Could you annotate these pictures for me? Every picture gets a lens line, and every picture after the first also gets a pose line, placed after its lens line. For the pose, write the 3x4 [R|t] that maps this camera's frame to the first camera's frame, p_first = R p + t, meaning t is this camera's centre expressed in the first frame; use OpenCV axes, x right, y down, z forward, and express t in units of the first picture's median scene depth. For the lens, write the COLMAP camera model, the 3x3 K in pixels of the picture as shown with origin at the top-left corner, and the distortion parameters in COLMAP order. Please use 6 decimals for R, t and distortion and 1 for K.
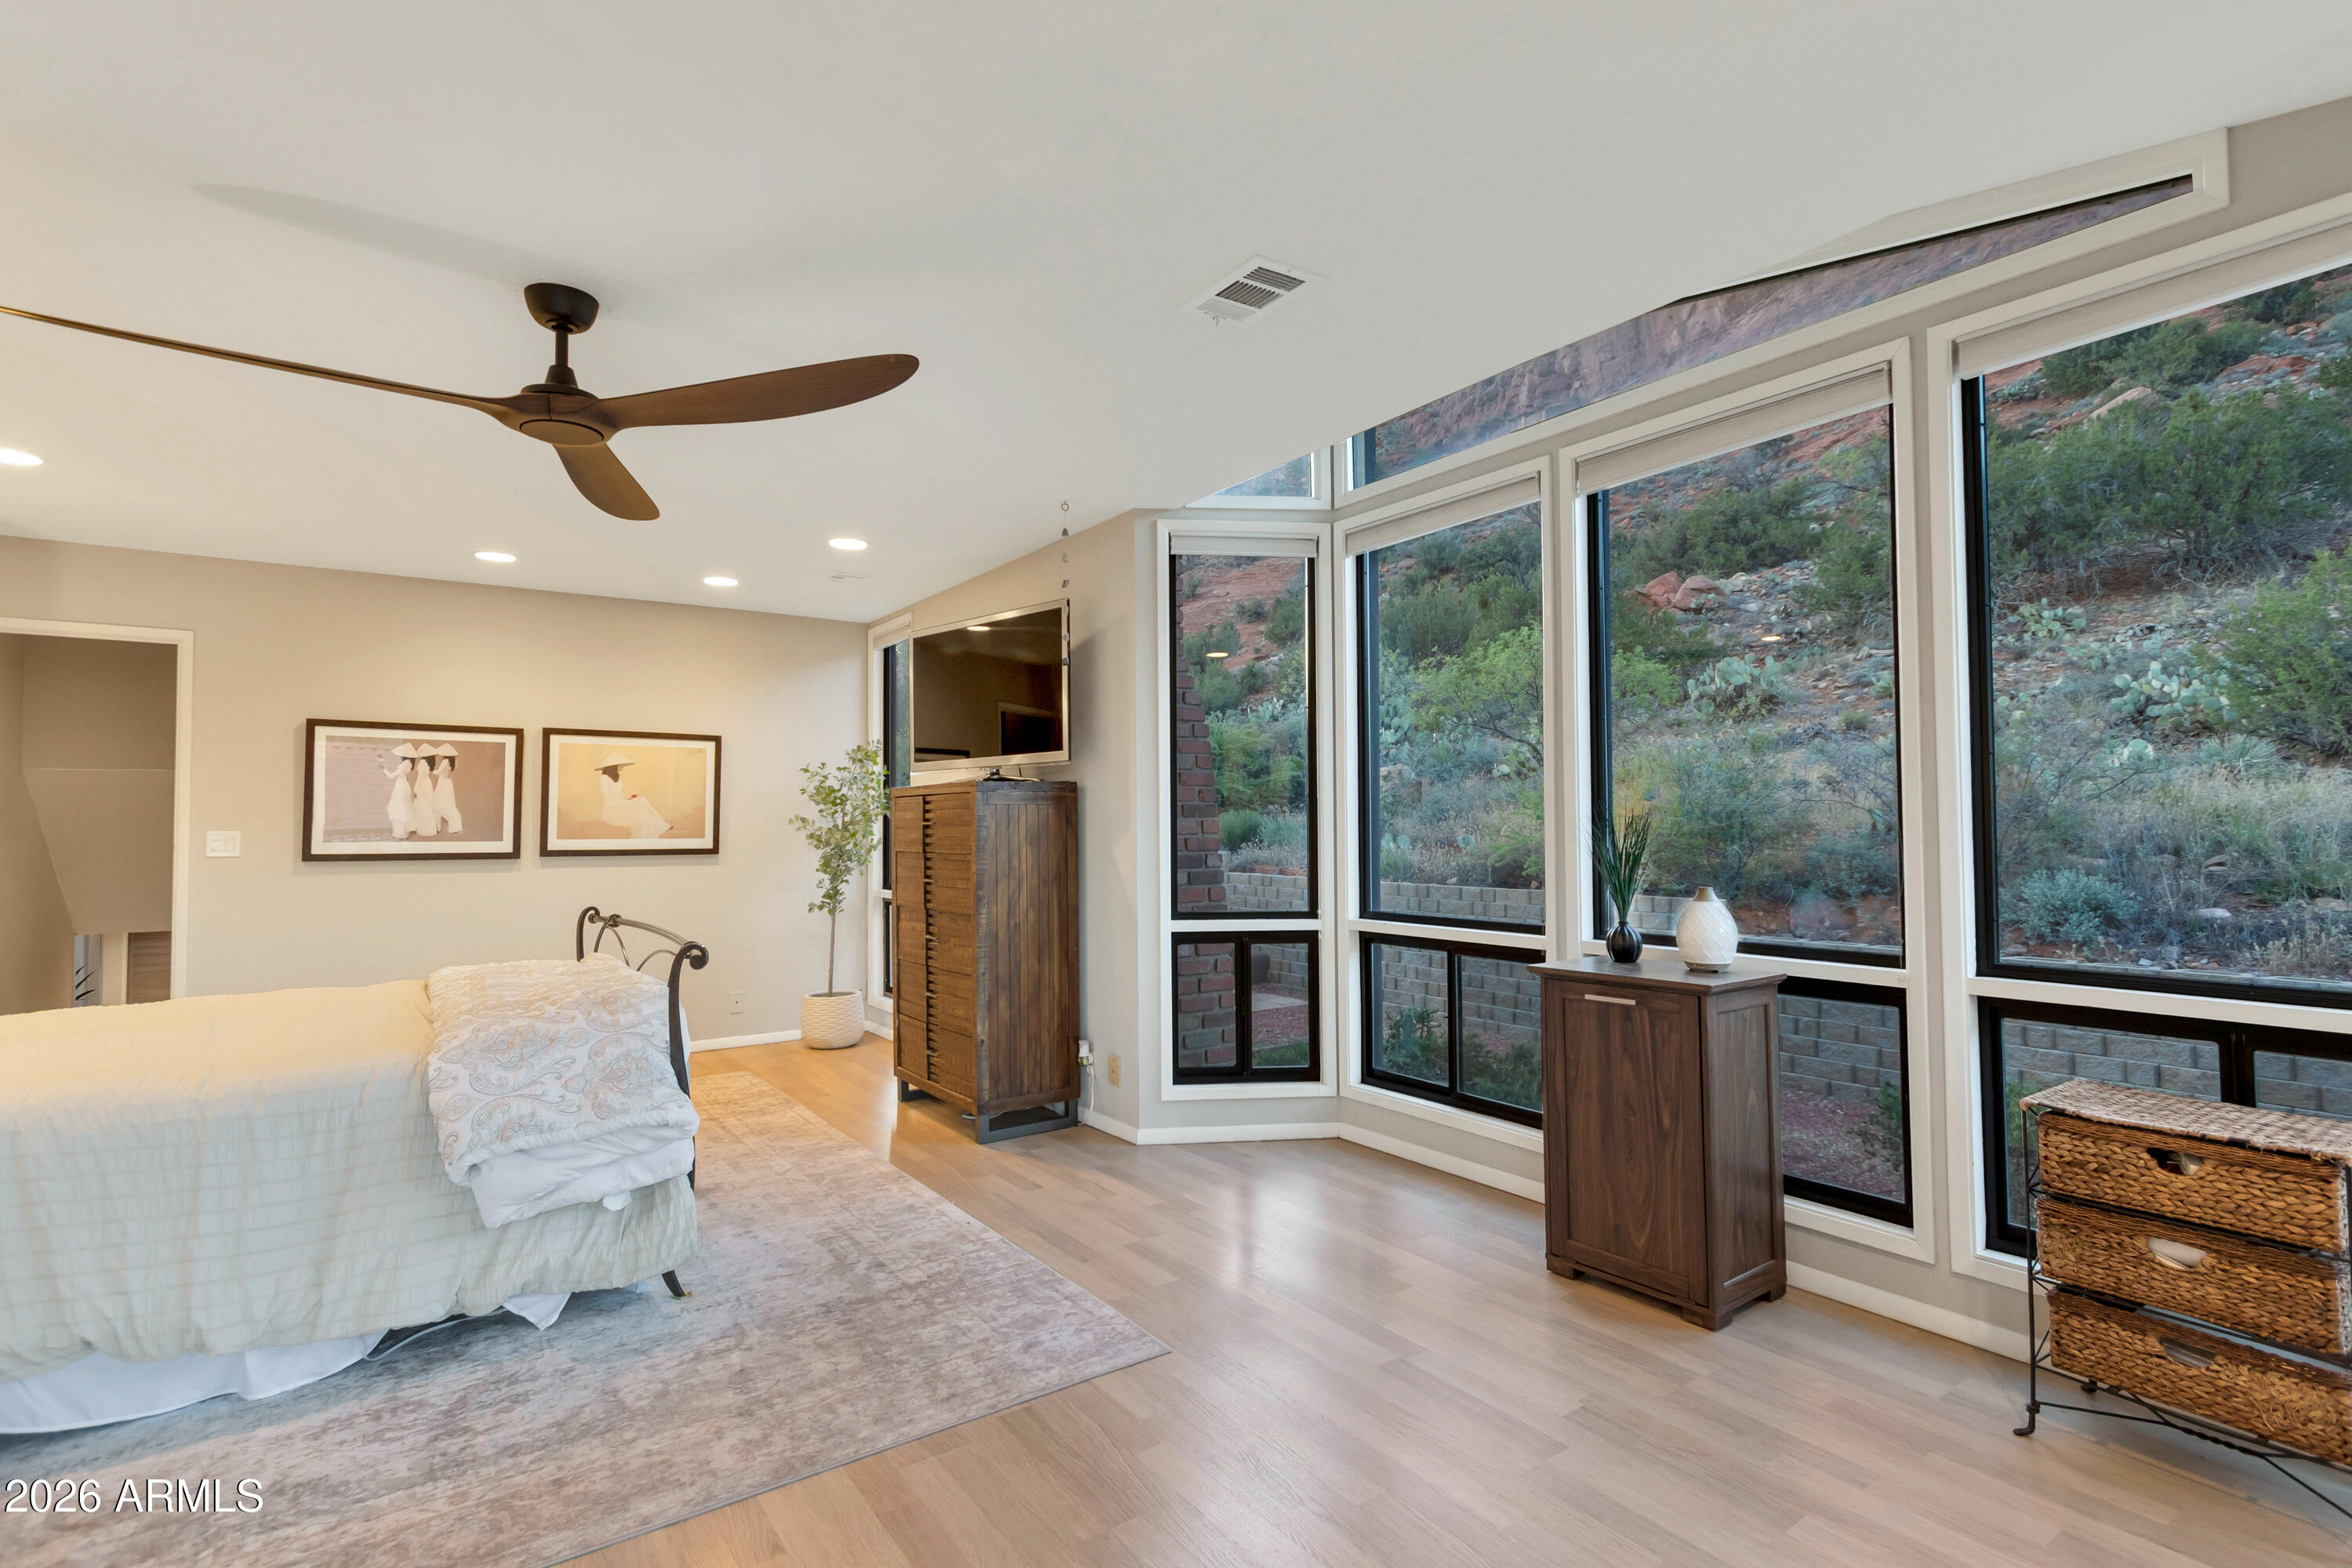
lens RADIAL K [[1095.3, 0, 1176.9], [0, 1095.3, 783.8], [0, 0, 1]] dist [-0.000325, 0.000185]
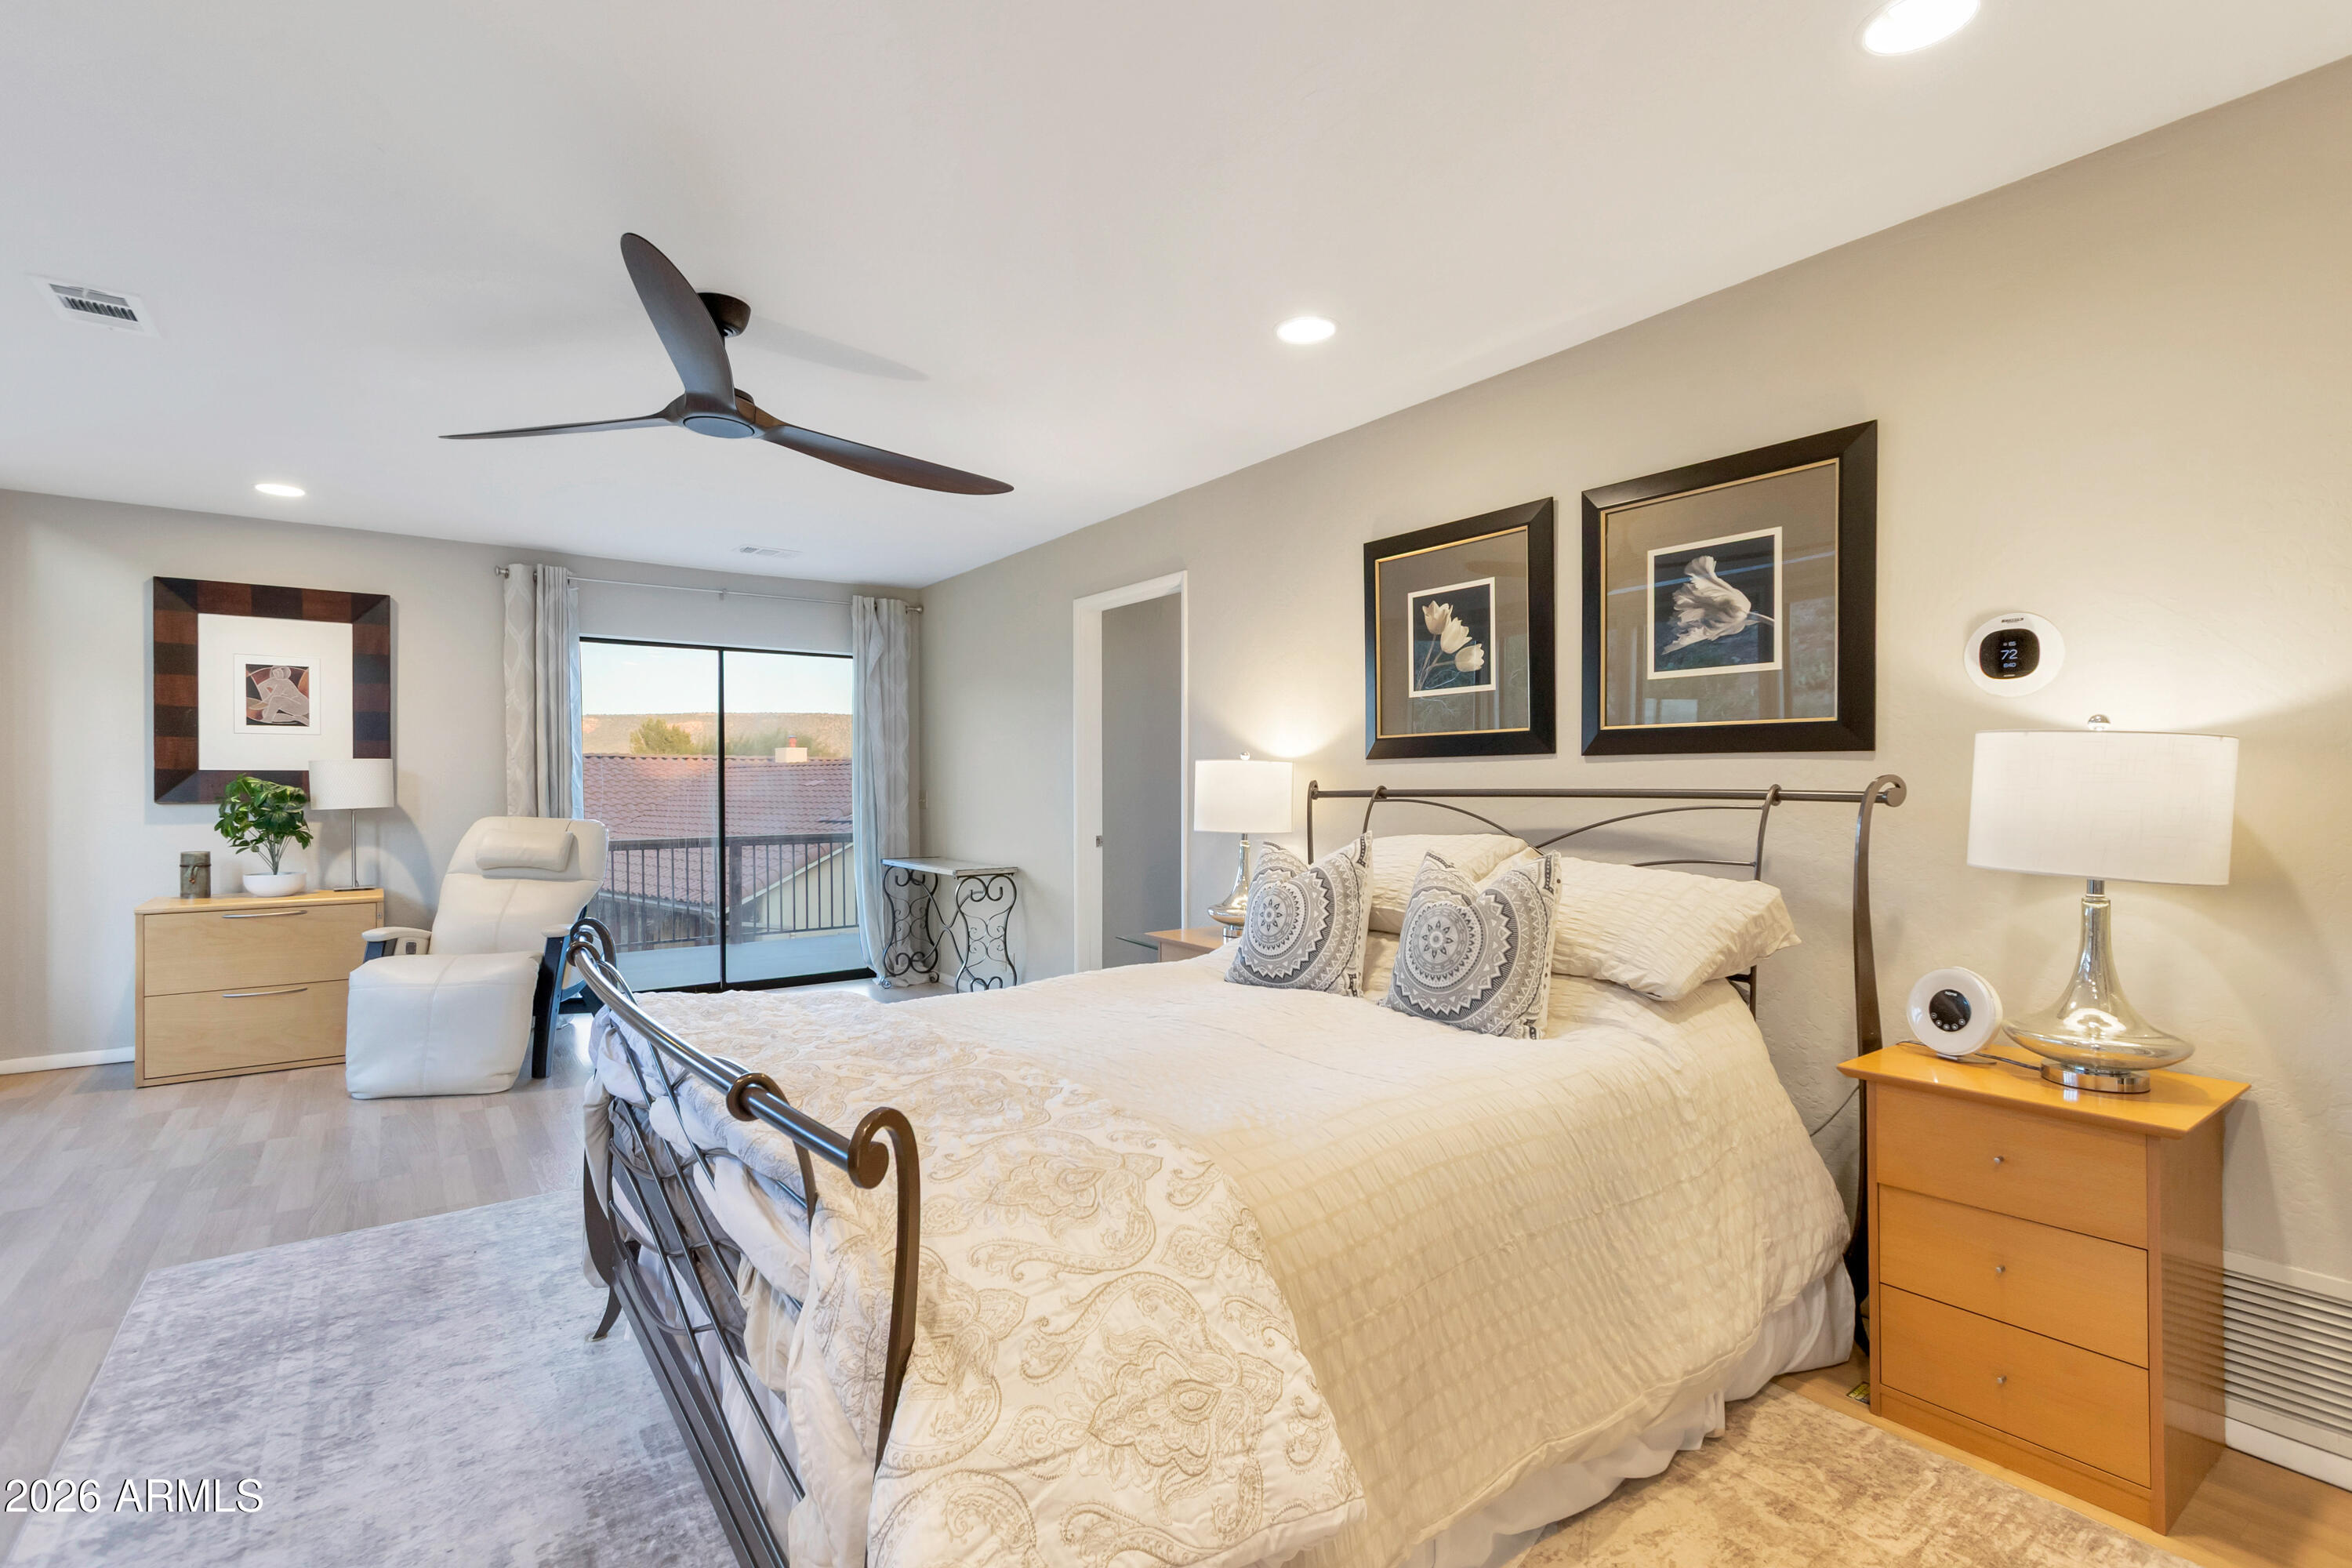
lens RADIAL K [[1095.3, 0, 1186.1], [0, 1095.3, 790.1], [0, 0, 1]] dist [-0.000325, 0.000185]
pose [[-0.999877, 0.004524, -0.015028, -0.548657], [0.005077, 0.999304, -0.036951, 0.046678], [0.014850, -0.037022, -0.999204, 1.143865]]
